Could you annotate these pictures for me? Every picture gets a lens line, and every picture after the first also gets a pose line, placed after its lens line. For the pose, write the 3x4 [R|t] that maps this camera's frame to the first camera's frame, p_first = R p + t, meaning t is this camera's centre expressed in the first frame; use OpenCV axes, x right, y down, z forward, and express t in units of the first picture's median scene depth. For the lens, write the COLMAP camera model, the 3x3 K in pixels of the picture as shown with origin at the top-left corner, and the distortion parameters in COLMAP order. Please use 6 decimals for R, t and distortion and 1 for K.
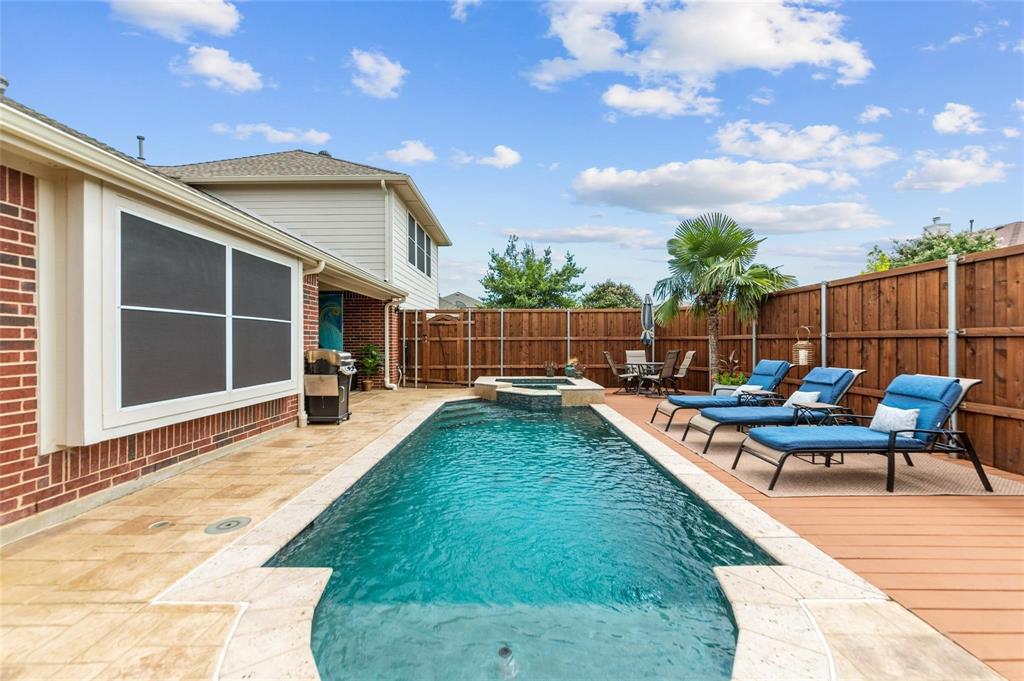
lens RADIAL K [[412.9, 0, 512.7], [0, 412.9, 340.8], [0, 0, 1]] dist [-0.003930, 0.000270]
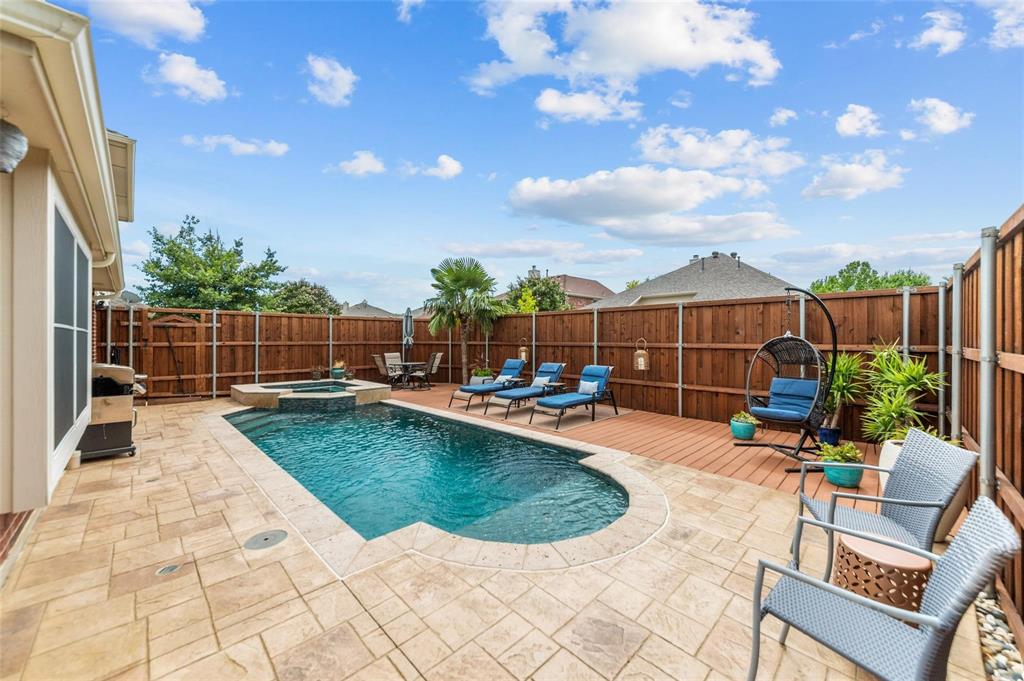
lens RADIAL K [[382.7, 0, 512.0], [0, 382.7, 340.9], [0, 0, 1]] dist [-0.008556, -0.000136]
pose [[0.709567, 0.000806, 0.704638, -0.275977], [-0.003448, 0.999991, 0.002328, -0.018517], [-0.704630, -0.004082, 0.709563, -0.037511]]
